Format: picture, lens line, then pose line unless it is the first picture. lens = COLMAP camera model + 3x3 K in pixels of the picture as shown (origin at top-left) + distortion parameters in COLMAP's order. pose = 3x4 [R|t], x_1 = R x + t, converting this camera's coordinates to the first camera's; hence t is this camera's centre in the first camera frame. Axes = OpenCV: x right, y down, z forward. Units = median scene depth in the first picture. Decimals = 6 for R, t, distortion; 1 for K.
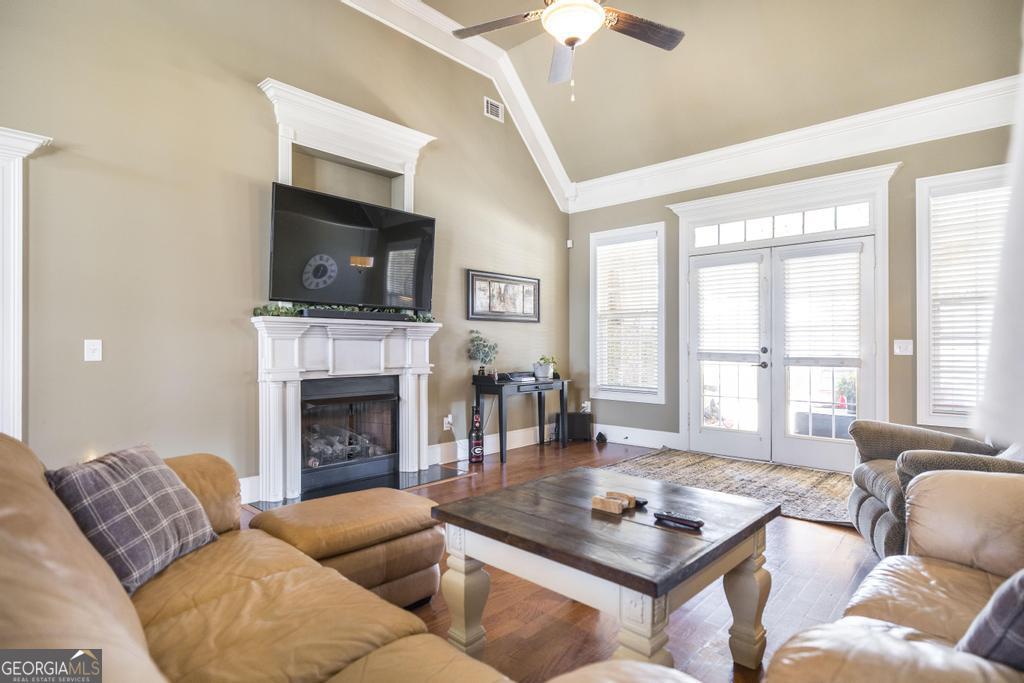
lens RADIAL K [[538.7, 0, 512.1], [0, 538.7, 338.4], [0, 0, 1]] dist [-0.004082, -0.000432]
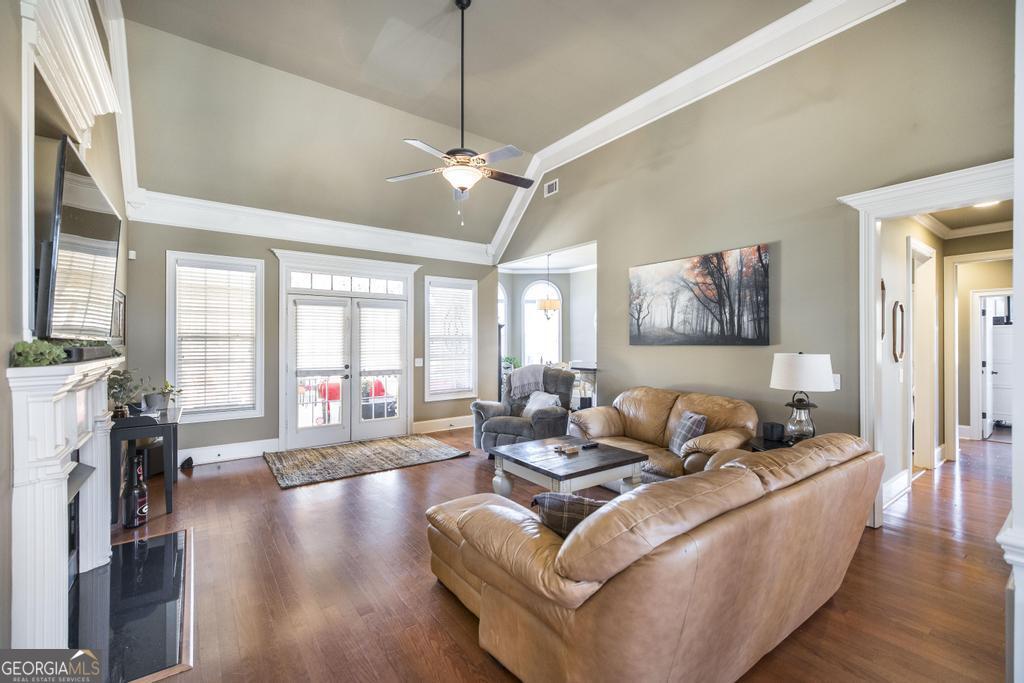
lens RADIAL K [[435.5, 0, 511.3], [0, 435.5, 341.1], [0, 0, 1]] dist [0.012204, -0.000495]
pose [[0.192506, 0.000236, 0.981296, -0.585734], [-0.008503, 0.999963, 0.001428, -0.051094], [-0.981259, -0.008619, 0.192501, 0.309639]]
